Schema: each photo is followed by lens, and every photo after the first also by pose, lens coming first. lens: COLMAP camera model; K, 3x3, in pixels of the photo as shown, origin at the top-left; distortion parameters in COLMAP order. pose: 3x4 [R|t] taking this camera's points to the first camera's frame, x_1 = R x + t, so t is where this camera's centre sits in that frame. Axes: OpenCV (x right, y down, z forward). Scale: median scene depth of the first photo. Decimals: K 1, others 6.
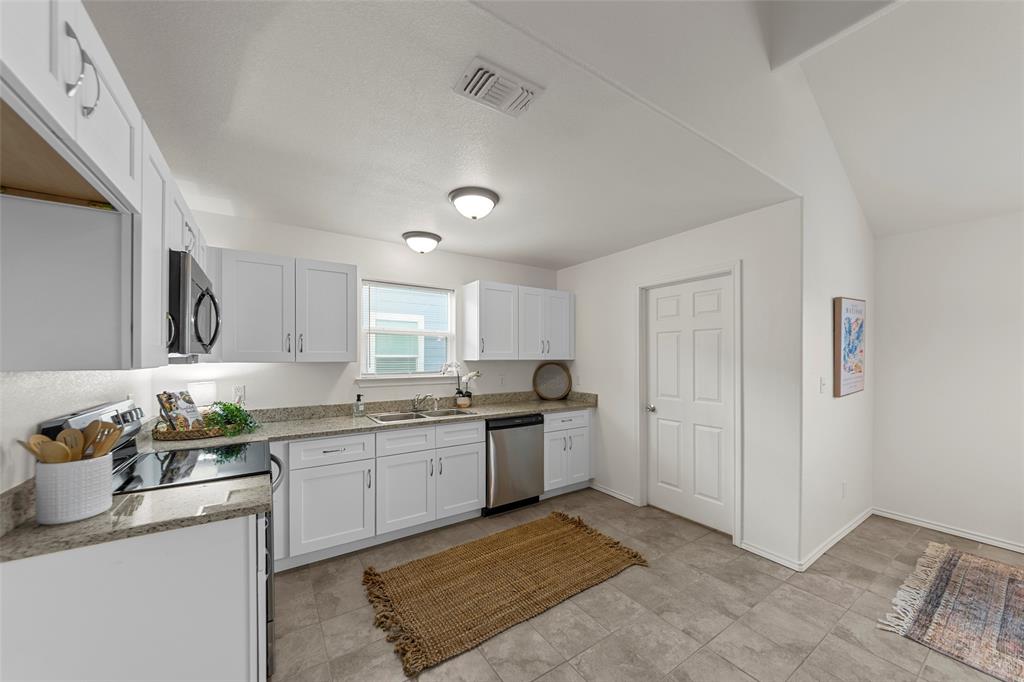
lens RADIAL K [[367.5, 0, 515.1], [0, 367.5, 355.4], [0, 0, 1]] dist [-0.001990, -0.000102]
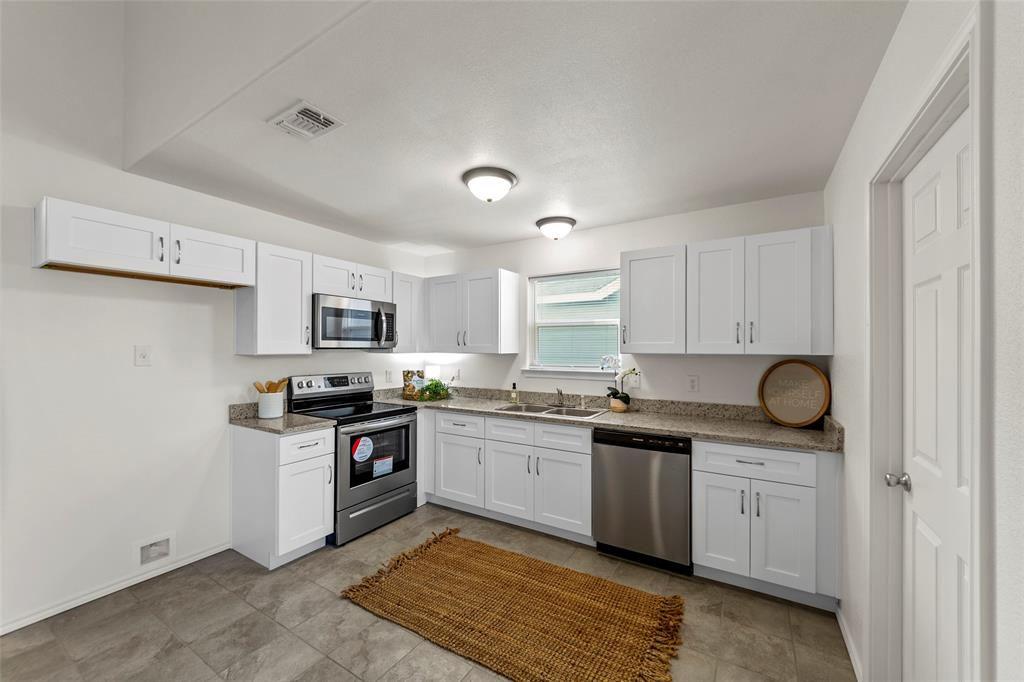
lens RADIAL K [[389.6, 0, 518.0], [0, 389.6, 348.2], [0, 0, 1]] dist [0.000077, -0.000075]
pose [[0.425559, -0.000798, -0.904930, 0.631223], [0.001336, 0.999999, -0.000254, 0.001836], [0.904930, -0.001101, 0.425560, 0.501830]]
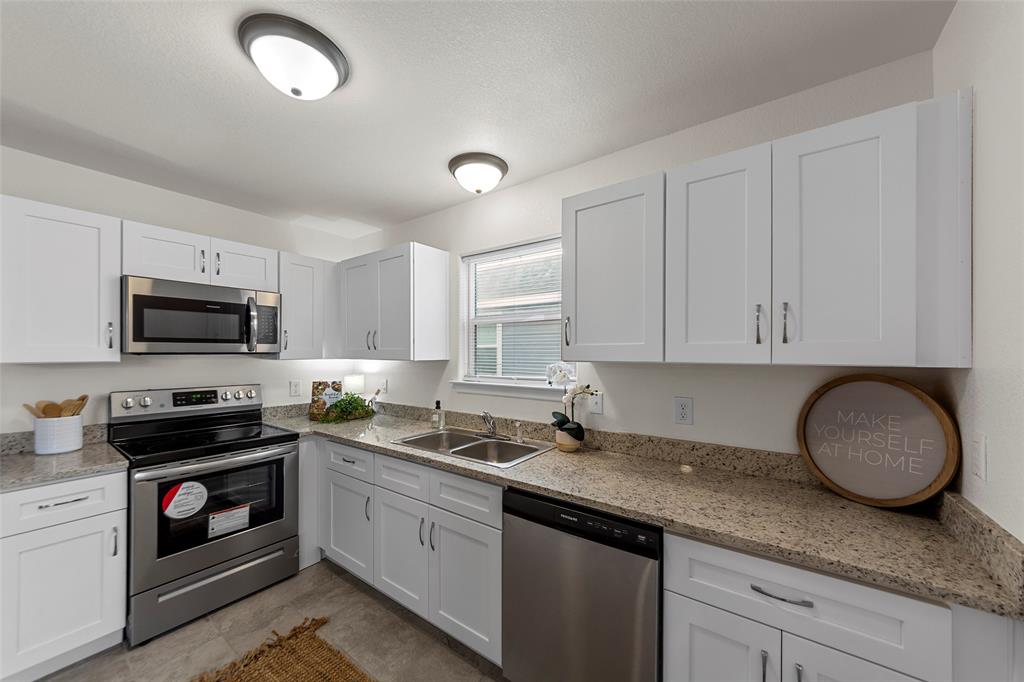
lens RADIAL K [[367.5, 0, 515.1], [0, 367.5, 355.4], [0, 0, 1]] dist [-0.001990, -0.000102]
pose [[0.347570, 0.005218, -0.937640, 0.382001], [0.002252, 0.999977, 0.006400, 0.001612], [0.937651, -0.004336, 0.347550, 0.864118]]
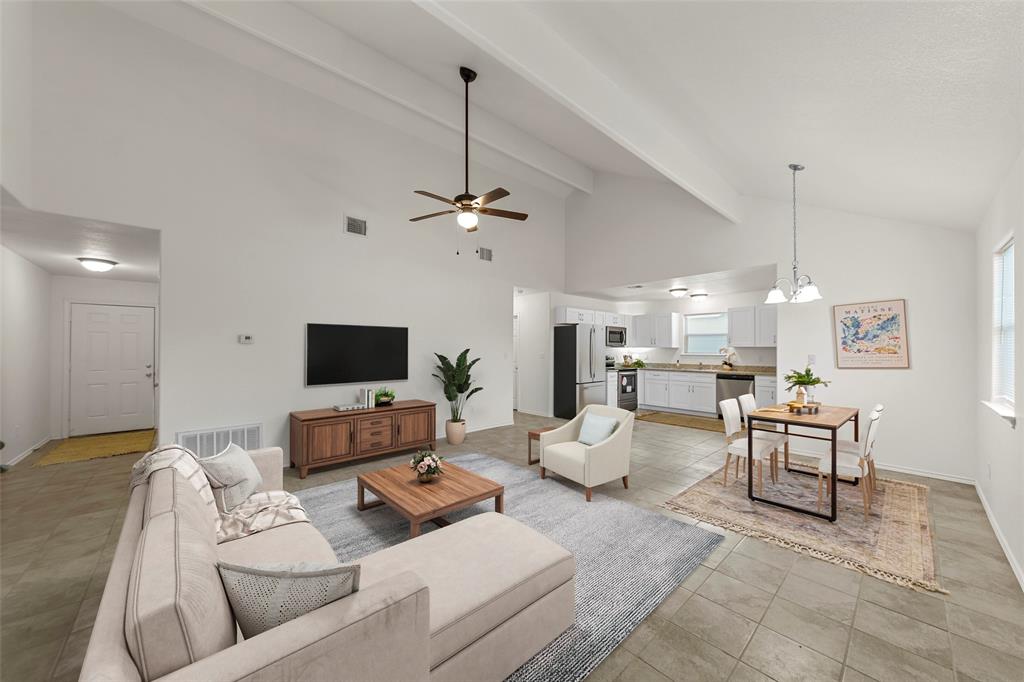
lens RADIAL K [[372.3, 0, 505.8], [0, 372.3, 343.2], [0, 0, 1]] dist [0.001270, 0.000119]
pose [[0.137995, -0.016572, -0.990294, 2.007921], [0.002341, 0.999863, -0.016406, 0.026881], [0.990430, -0.000055, 0.138015, -0.576413]]
